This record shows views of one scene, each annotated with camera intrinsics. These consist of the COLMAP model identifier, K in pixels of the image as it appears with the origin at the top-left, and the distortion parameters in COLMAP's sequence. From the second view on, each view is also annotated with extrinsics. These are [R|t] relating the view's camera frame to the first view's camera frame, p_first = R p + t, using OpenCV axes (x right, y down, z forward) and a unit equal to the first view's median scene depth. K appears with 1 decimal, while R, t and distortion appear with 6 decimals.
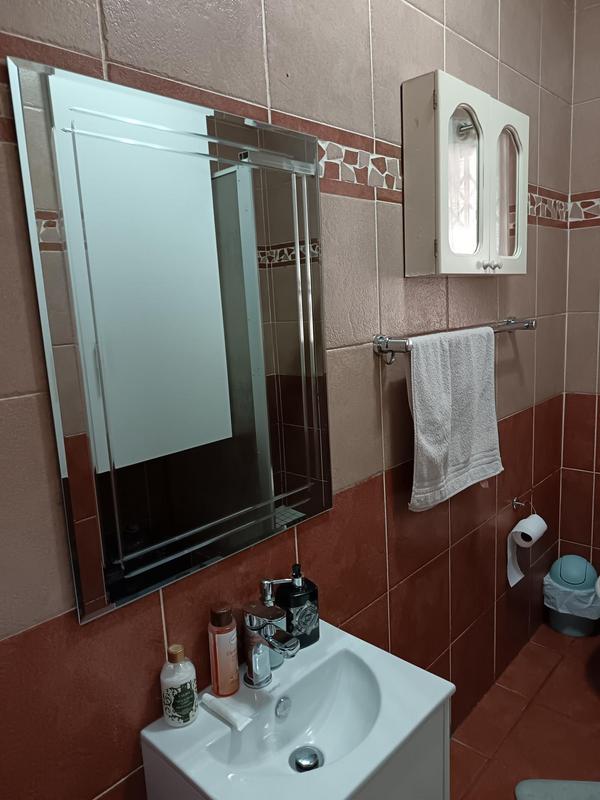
lens RADIAL K [[558.5, 0, 298.1], [0, 558.5, 404.8], [0, 0, 1]] dist [0.037341, -0.038056]
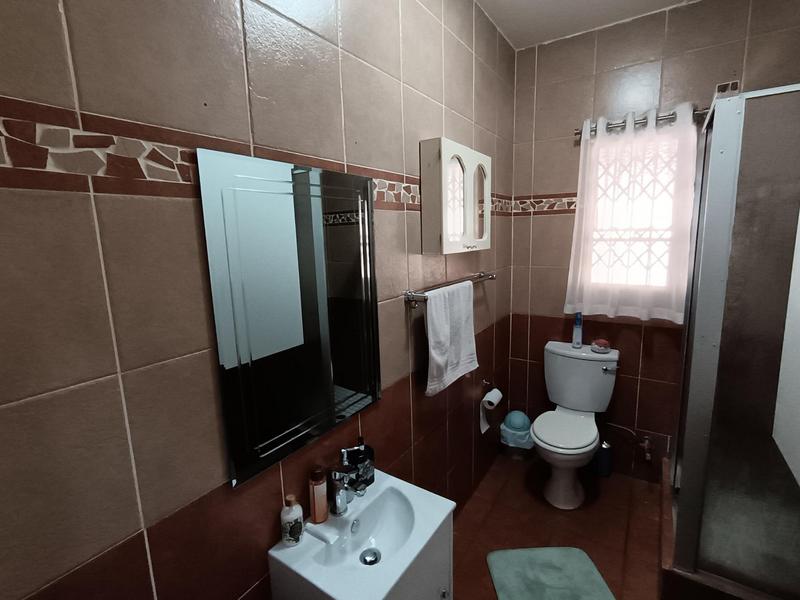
lens RADIAL K [[386.0, 0, 398.1], [0, 386.0, 293.9], [0, 0, 1]] dist [-0.003662, -0.001135]
pose [[0.986384, -0.002722, 0.164435, -0.070374], [0.005269, 0.999873, -0.015058, -0.100317], [-0.164373, 0.015720, 0.986273, -0.113906]]
